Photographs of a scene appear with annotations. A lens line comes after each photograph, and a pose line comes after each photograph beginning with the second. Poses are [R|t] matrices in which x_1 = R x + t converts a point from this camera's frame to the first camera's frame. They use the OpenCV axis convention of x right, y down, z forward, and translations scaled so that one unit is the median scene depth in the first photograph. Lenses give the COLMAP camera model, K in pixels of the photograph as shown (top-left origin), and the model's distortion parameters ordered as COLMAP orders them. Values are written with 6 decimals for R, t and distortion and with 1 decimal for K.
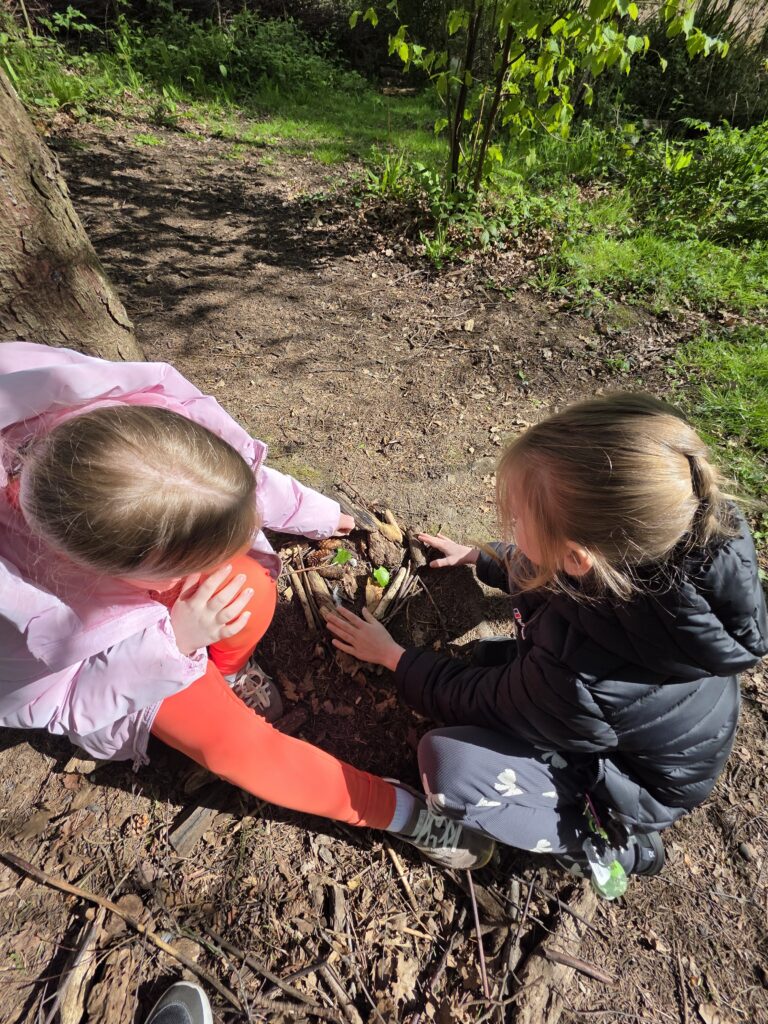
lens RADIAL K [[404.8, 0, 384.0], [0, 404.8, 512.0], [0, 0, 1]] dist [-0.000940, 0.000375]
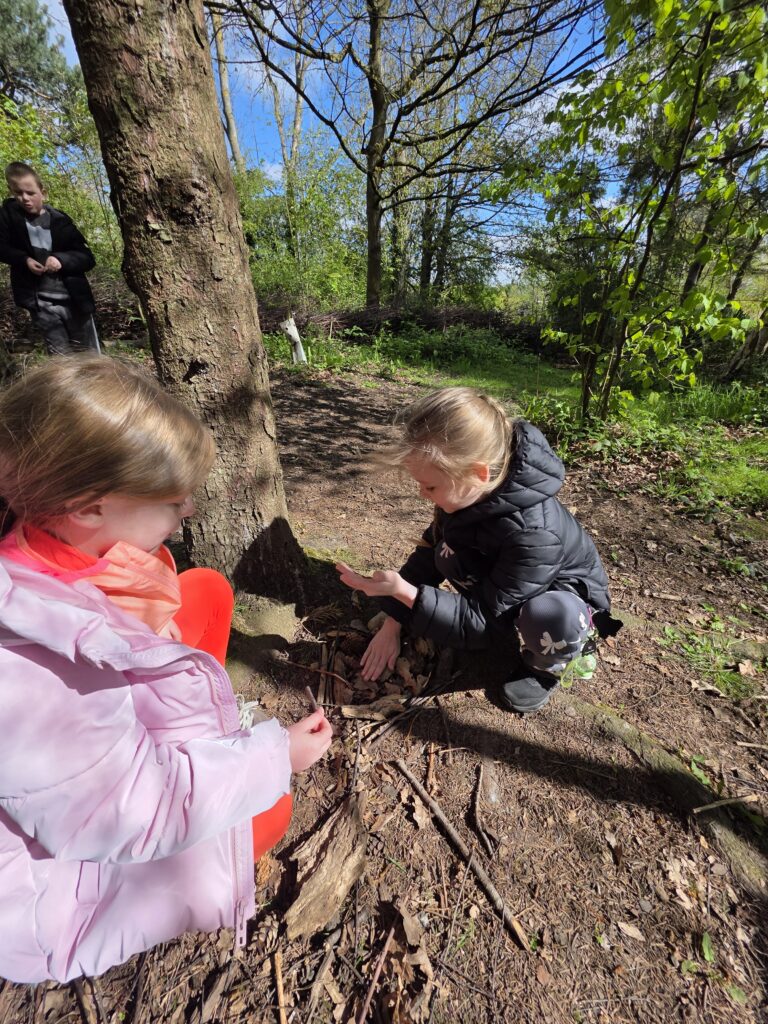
lens RADIAL K [[404.8, 0, 384.0], [0, 404.8, 512.0], [0, 0, 1]] dist [-0.000940, 0.000375]
pose [[0.918240, 0.141764, -0.369782, 0.132245], [-0.292656, 0.871983, -0.392427, 0.096710], [0.266811, 0.468561, 0.842177, -0.035727]]
